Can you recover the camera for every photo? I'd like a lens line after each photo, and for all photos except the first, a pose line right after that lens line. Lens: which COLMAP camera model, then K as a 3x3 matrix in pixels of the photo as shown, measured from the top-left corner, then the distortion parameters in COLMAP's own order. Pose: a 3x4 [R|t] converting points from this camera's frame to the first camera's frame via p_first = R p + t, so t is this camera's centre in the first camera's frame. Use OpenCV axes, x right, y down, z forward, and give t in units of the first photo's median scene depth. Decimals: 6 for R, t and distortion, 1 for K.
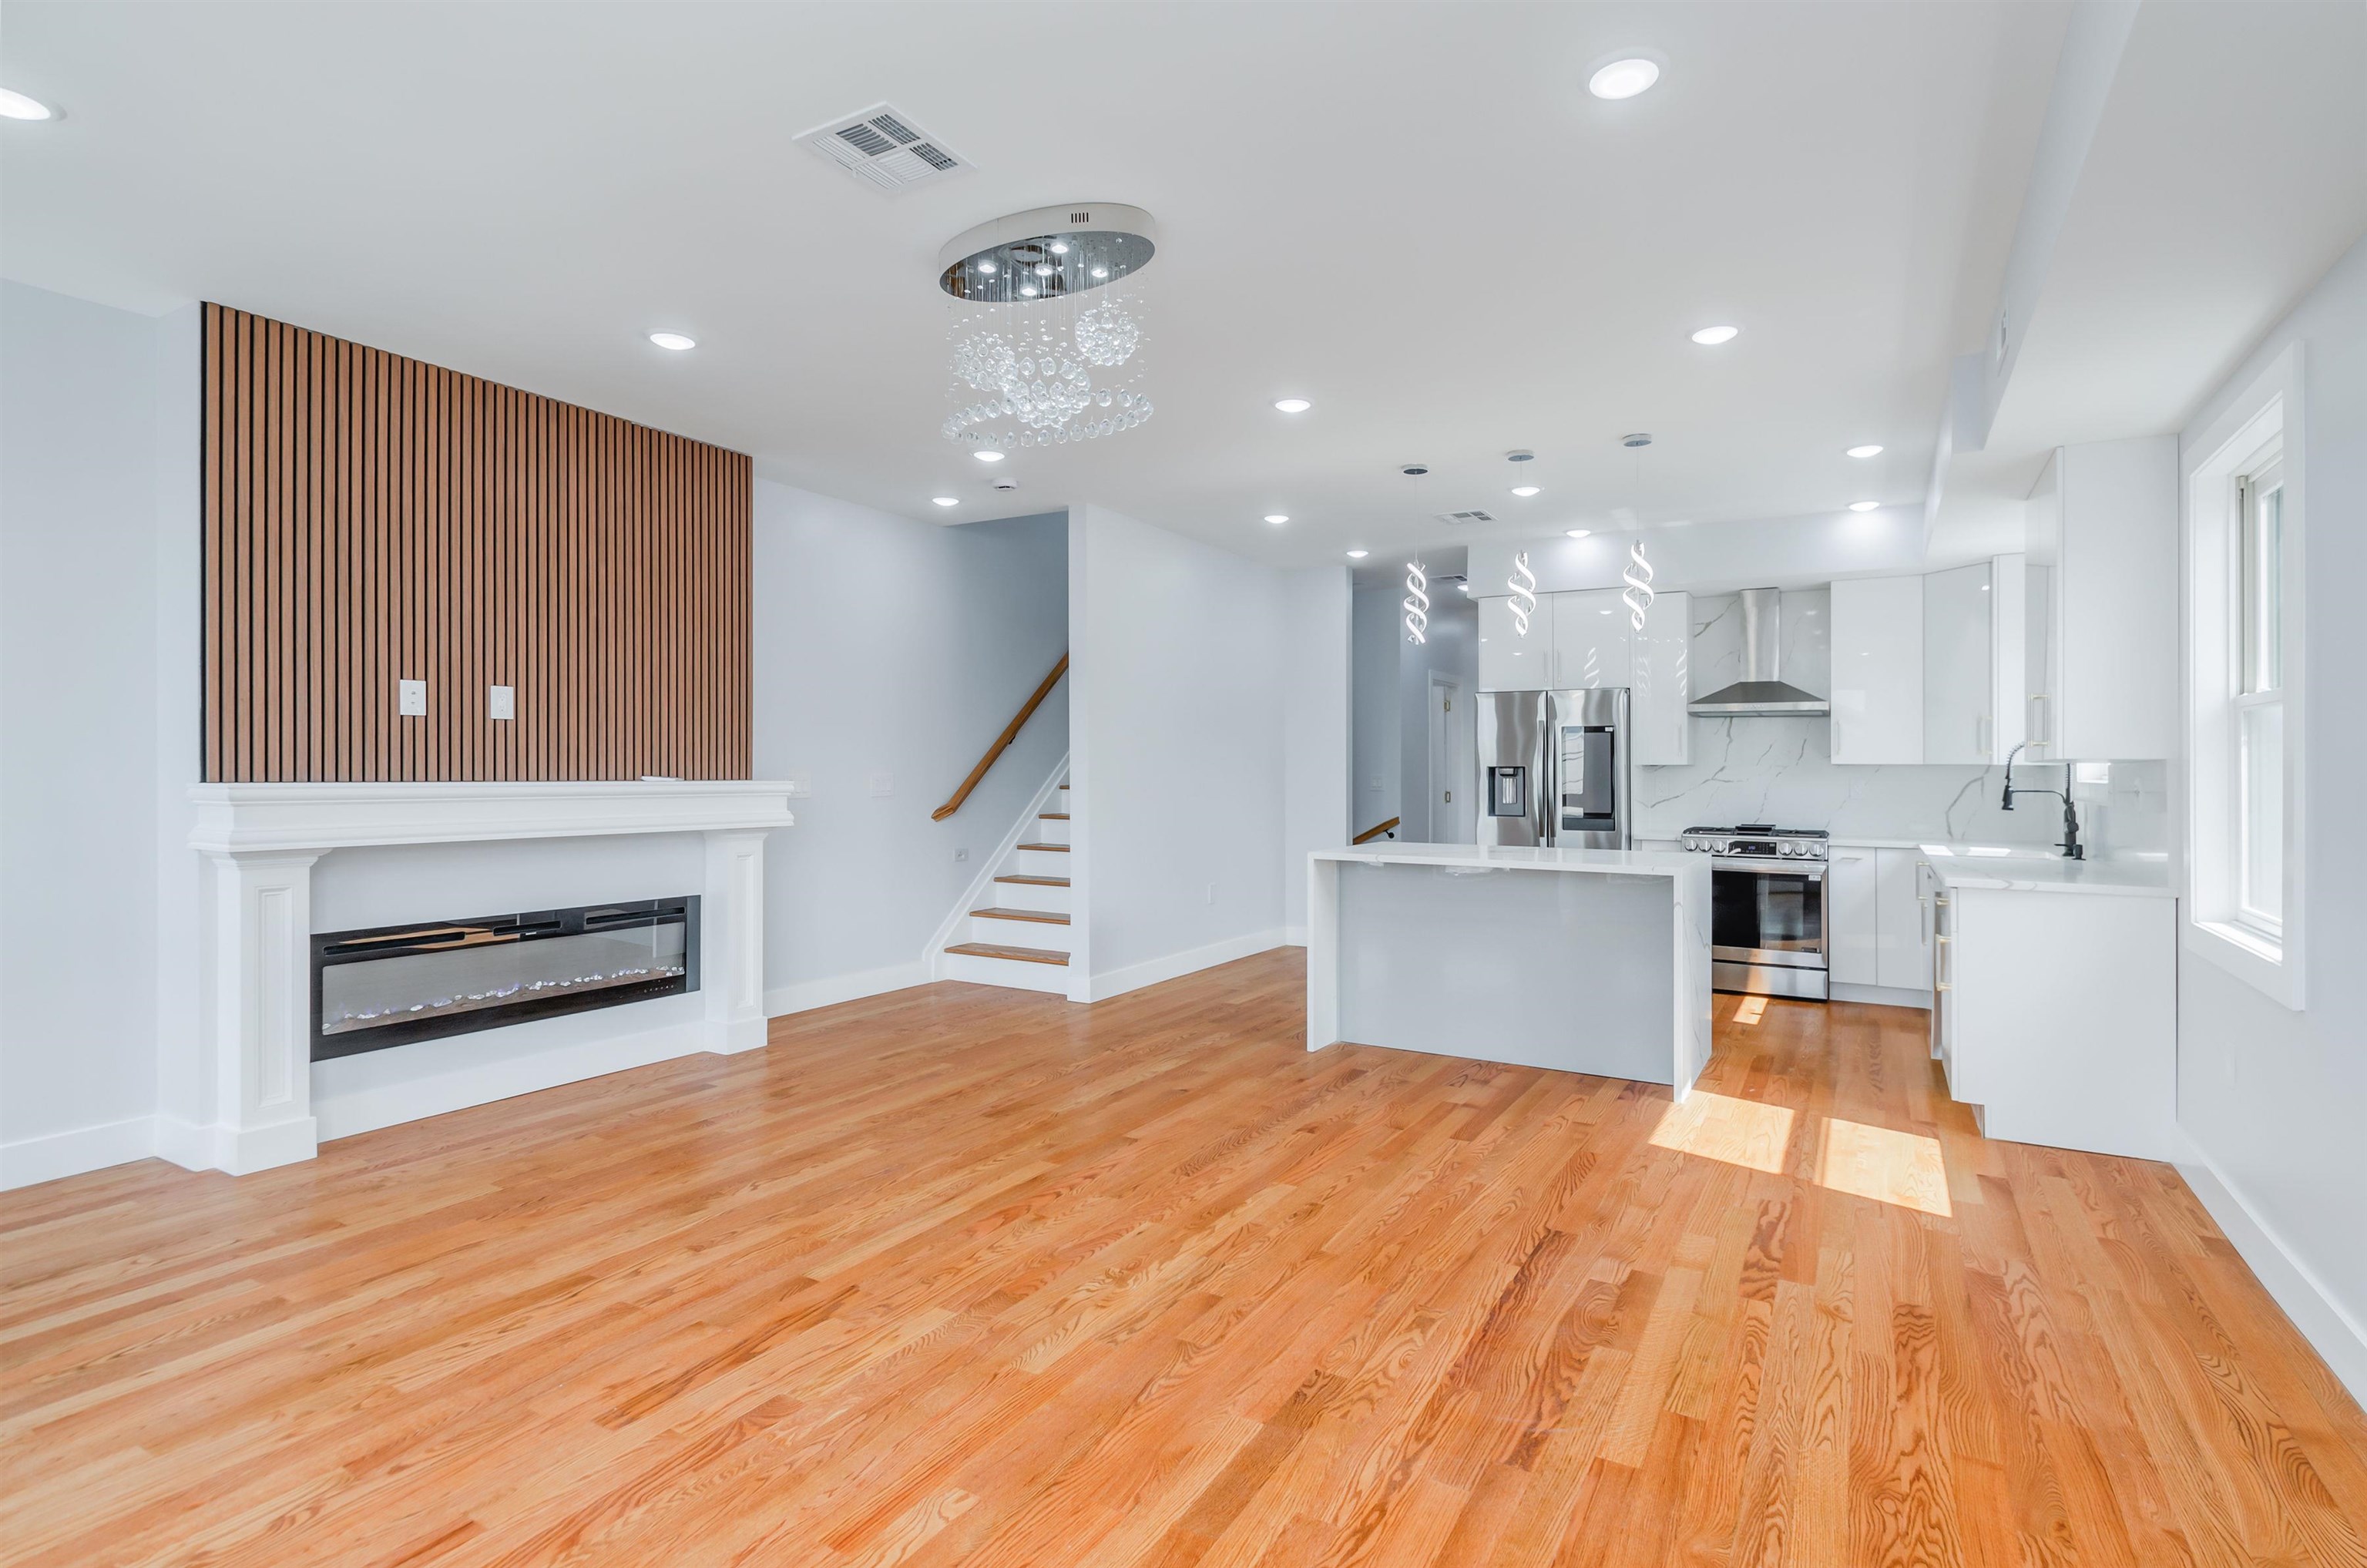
lens RADIAL K [[1156.0, 0, 1193.0], [0, 1156.0, 752.6], [0, 0, 1]] dist [0.002092, -0.000938]
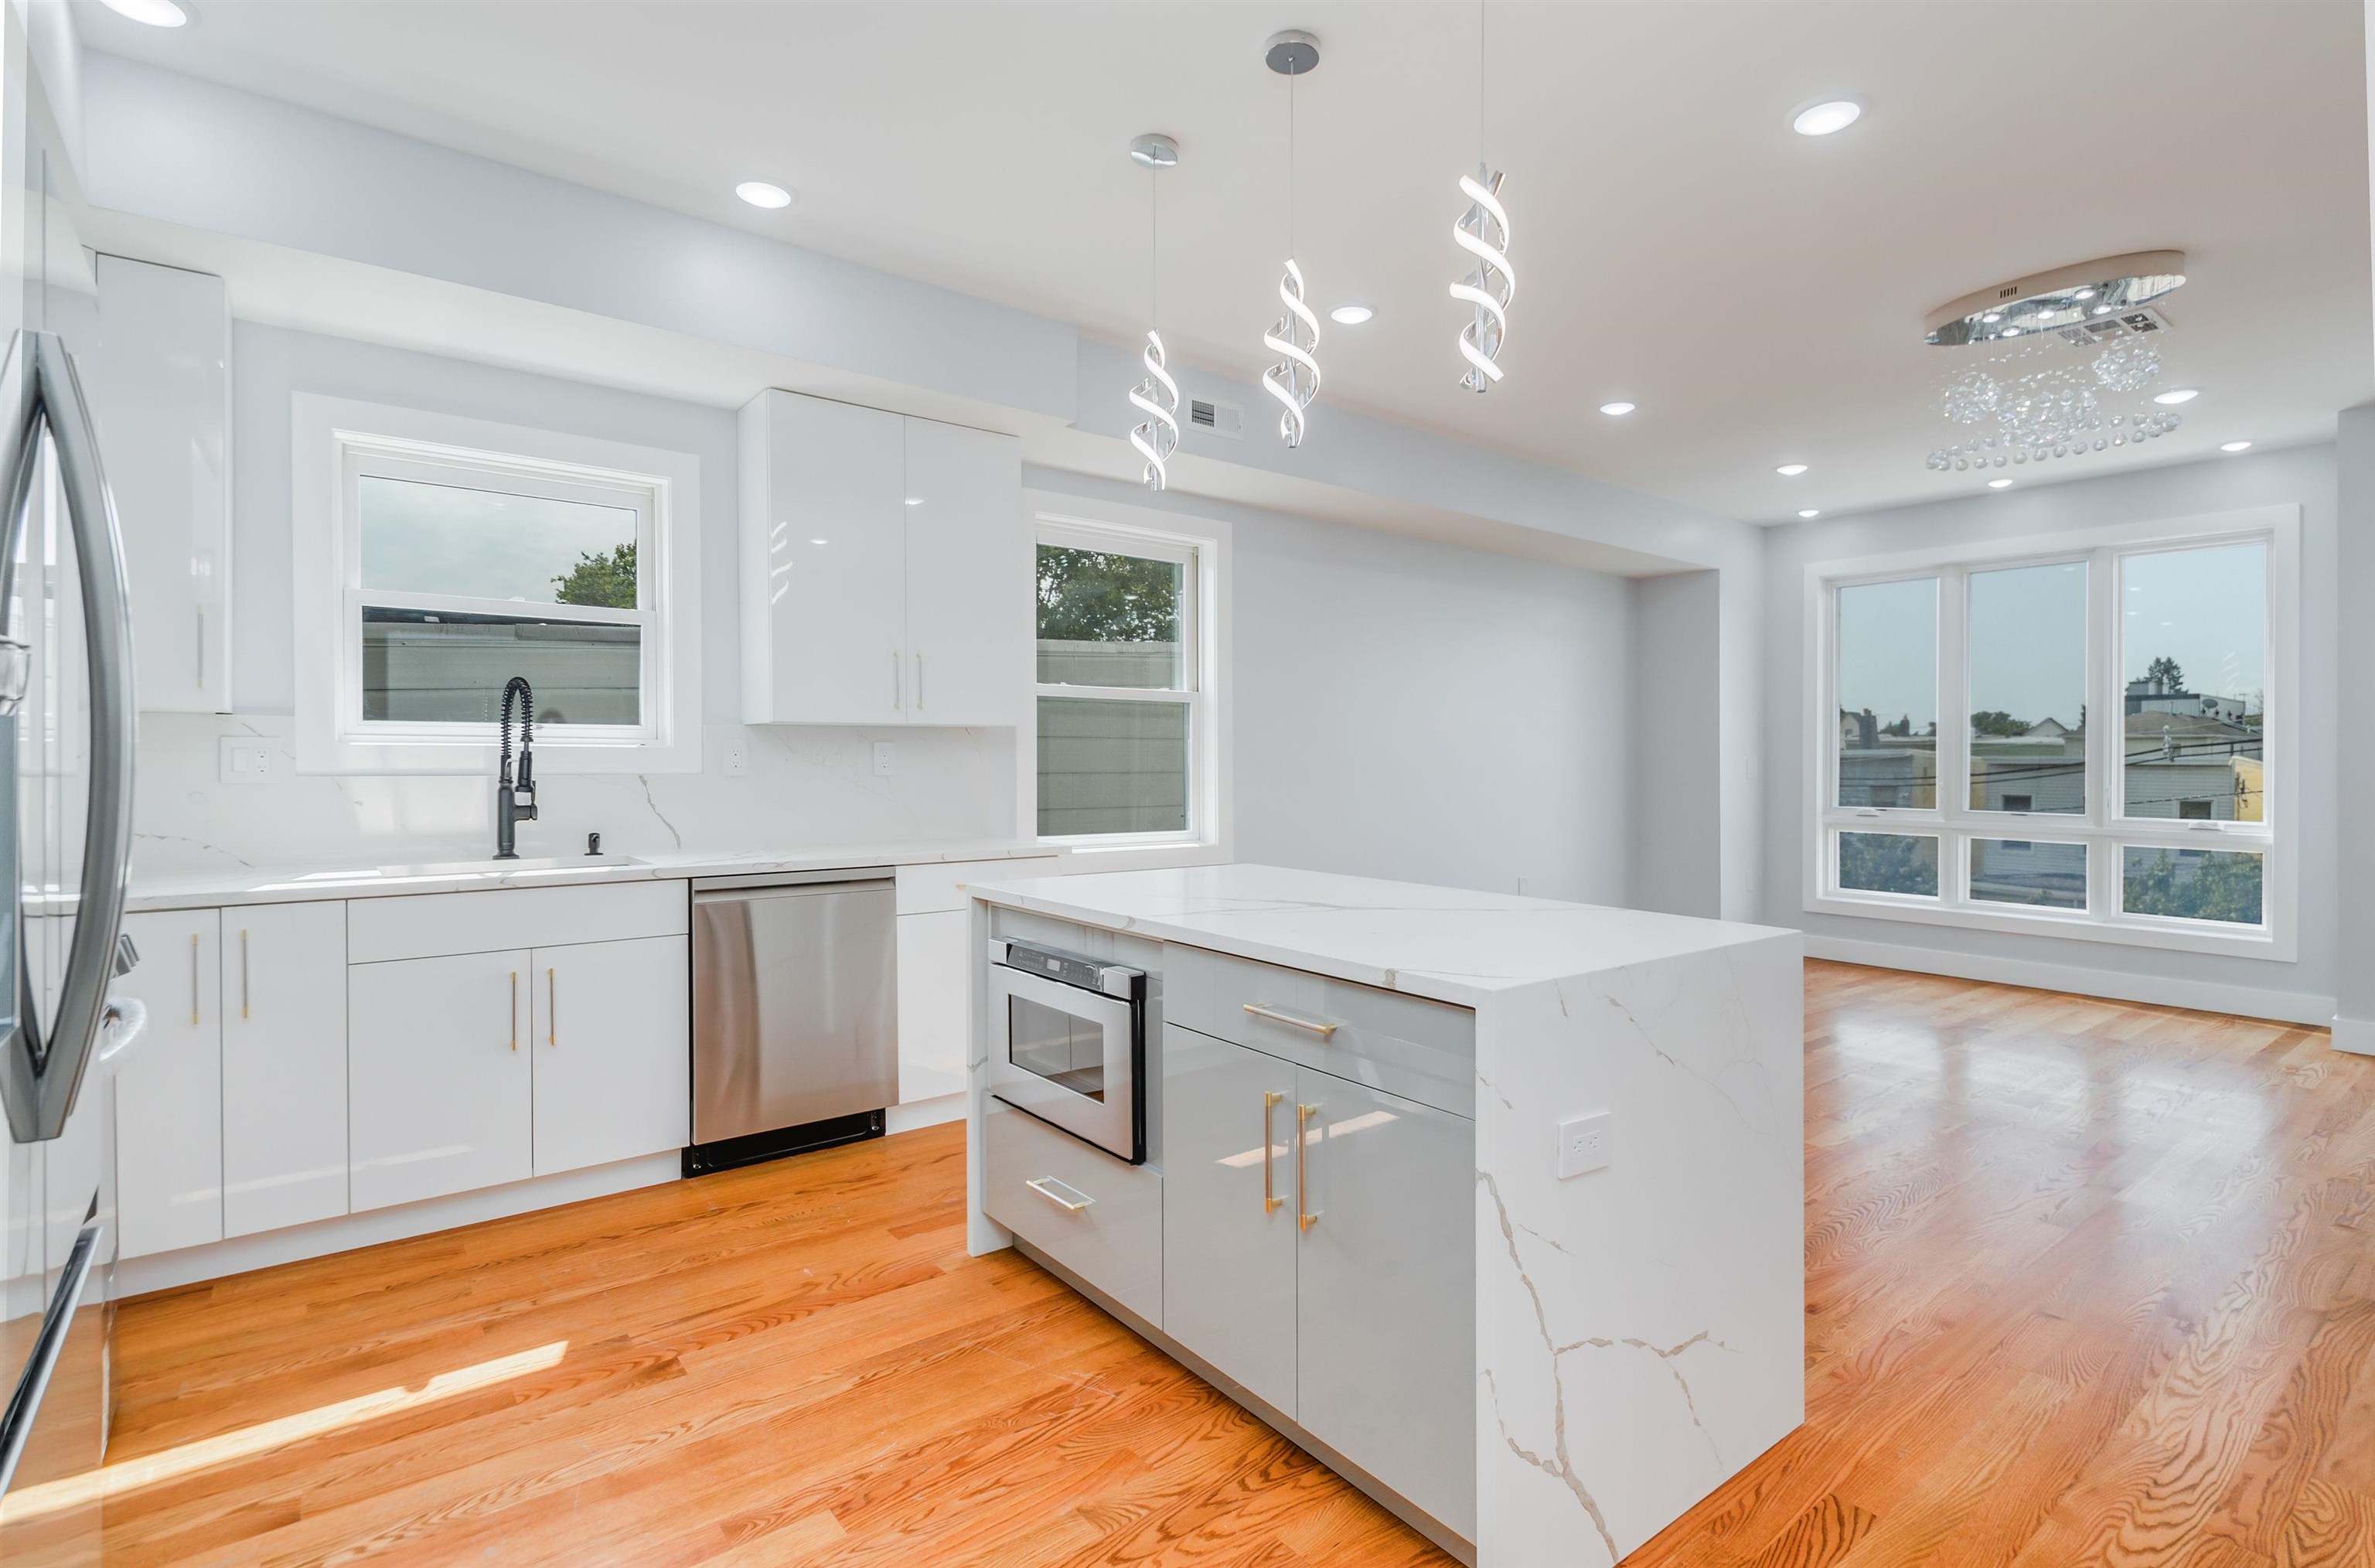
lens RADIAL K [[1159.9, 0, 1213.3], [0, 1159.9, 767.3], [0, 0, 1]] dist [0.002092, -0.000938]
pose [[-0.937284, -0.011647, 0.348372, 0.166205], [-0.013862, 0.999896, -0.003865, 0.036403], [-0.348291, -0.008451, -0.937348, 1.576045]]
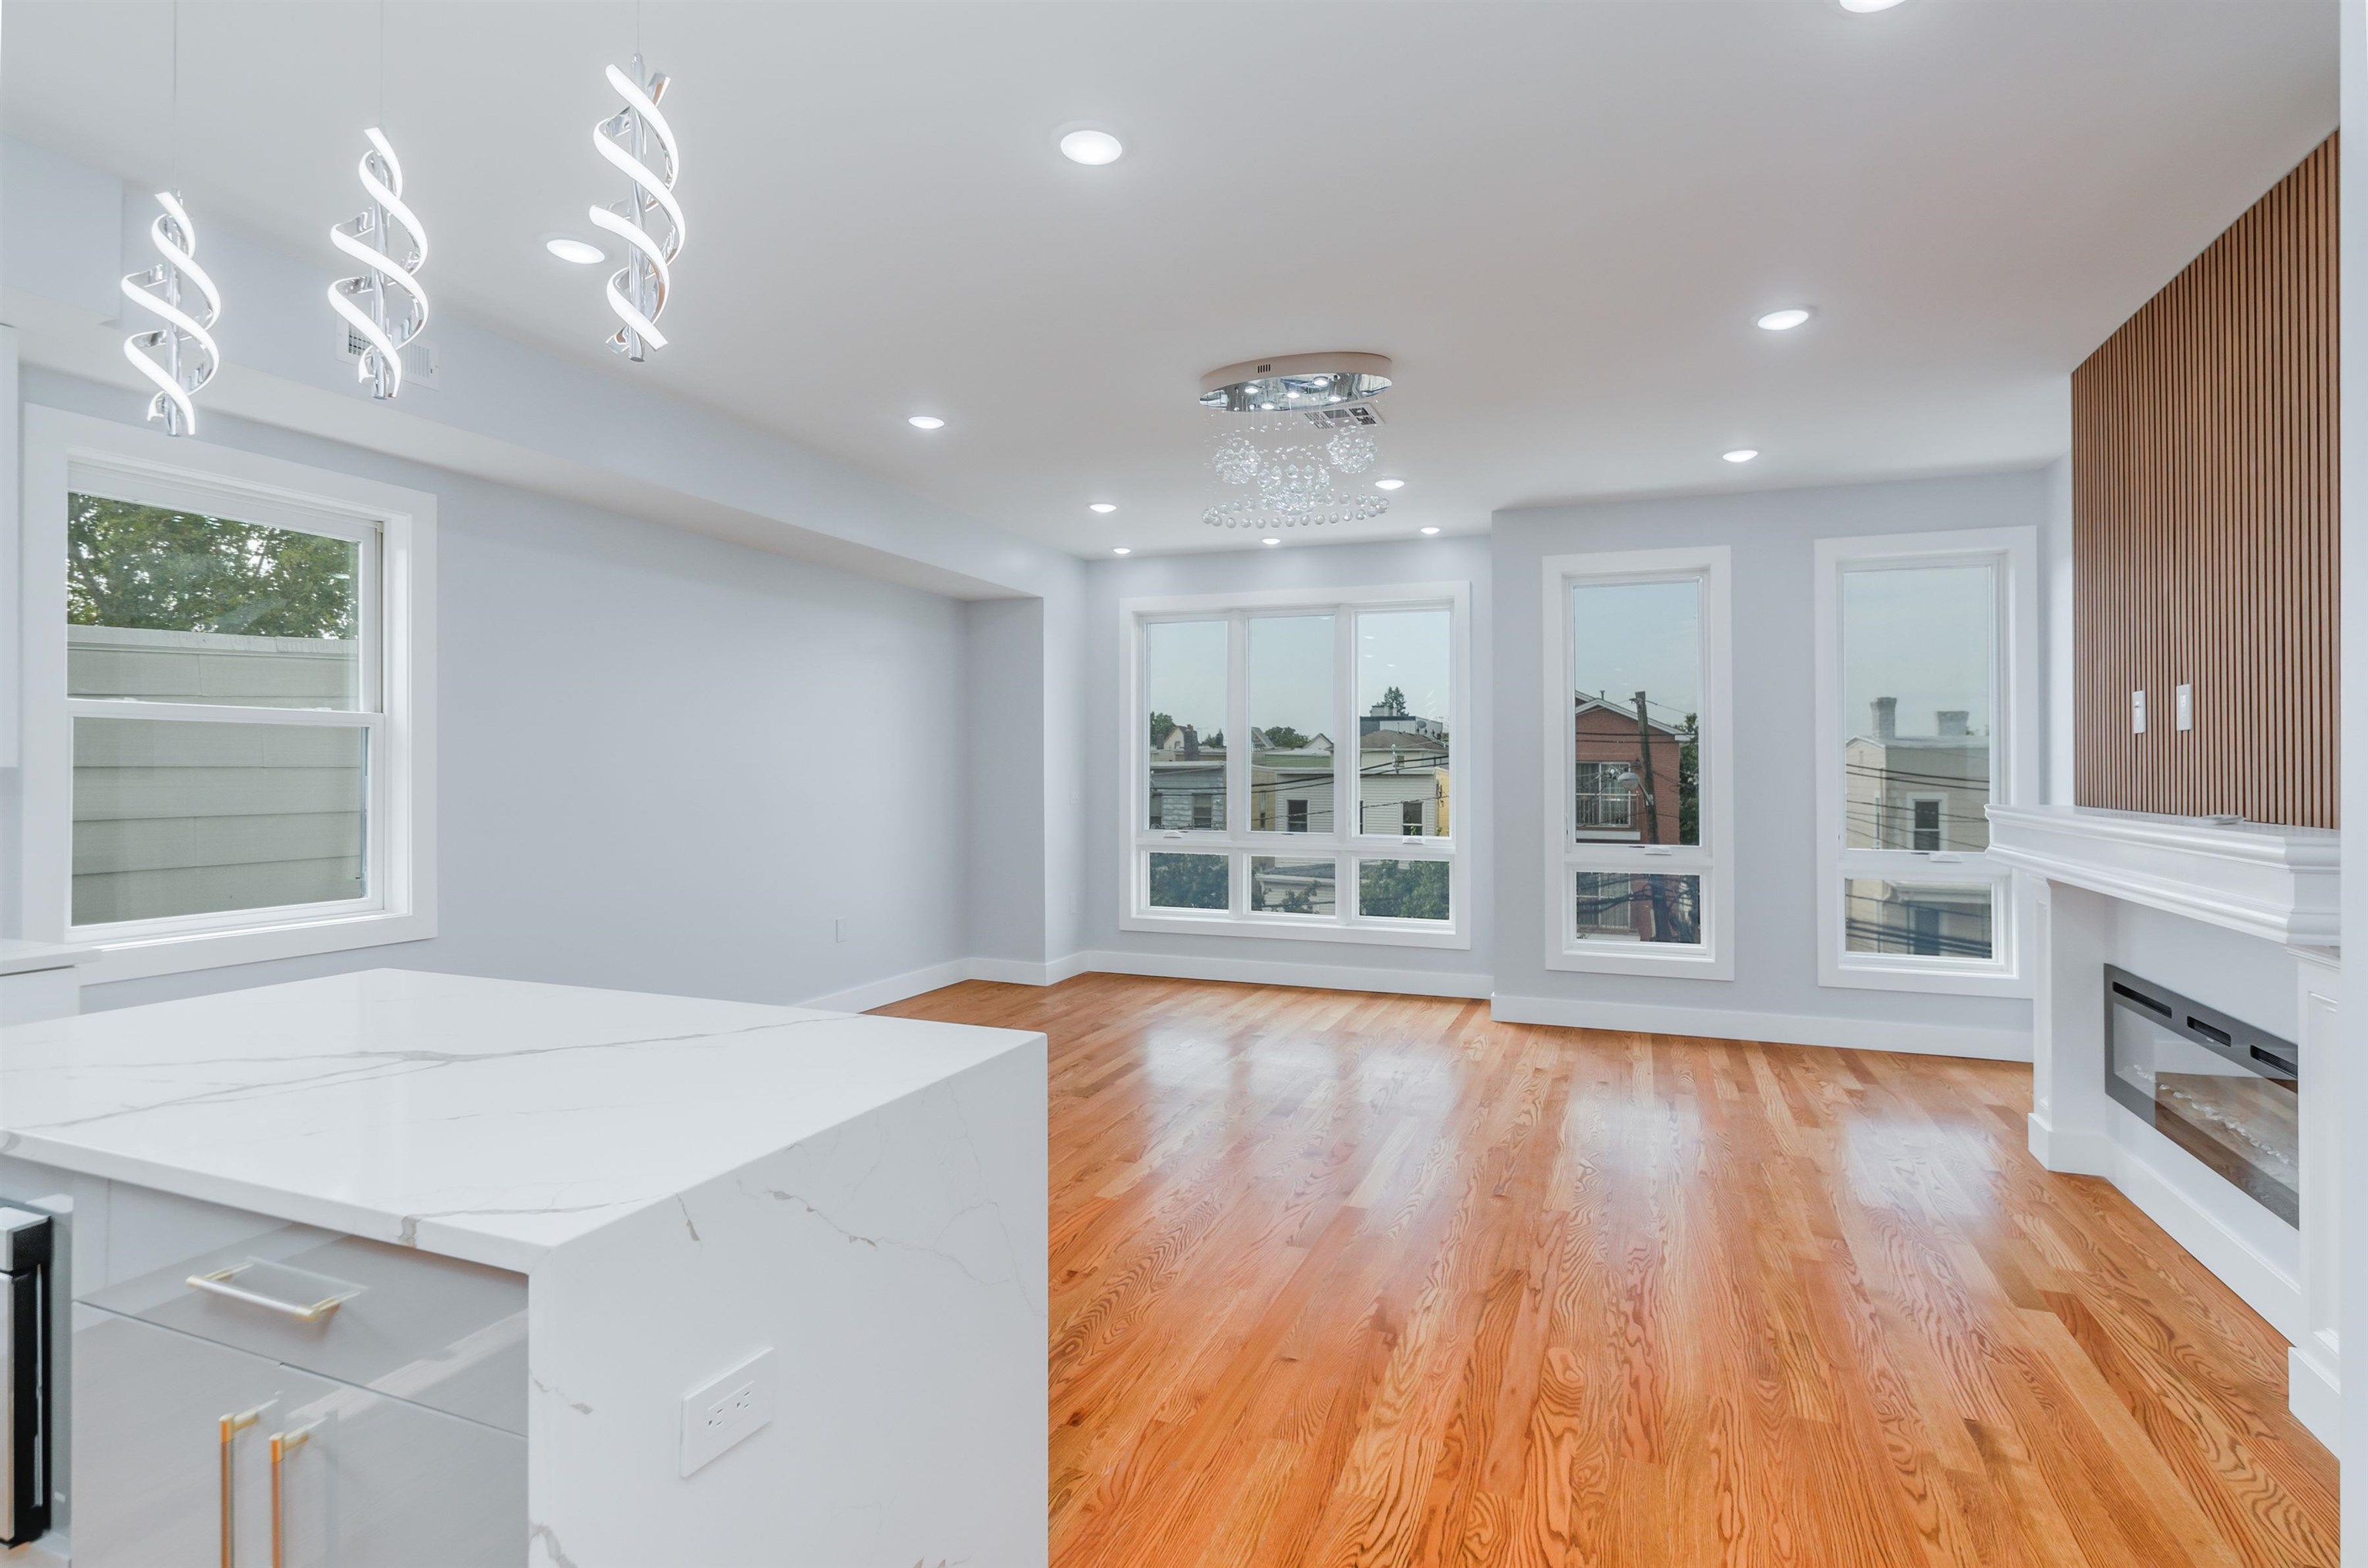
lens RADIAL K [[1156.5, 0, 1215.4], [0, 1156.5, 771.4], [0, 0, 1]] dist [0.002092, -0.000938]
pose [[-0.984361, -0.007201, -0.176016, 0.121782], [-0.005219, 0.999918, -0.011719, 0.009254], [0.176086, -0.010618, -0.984317, 1.477512]]
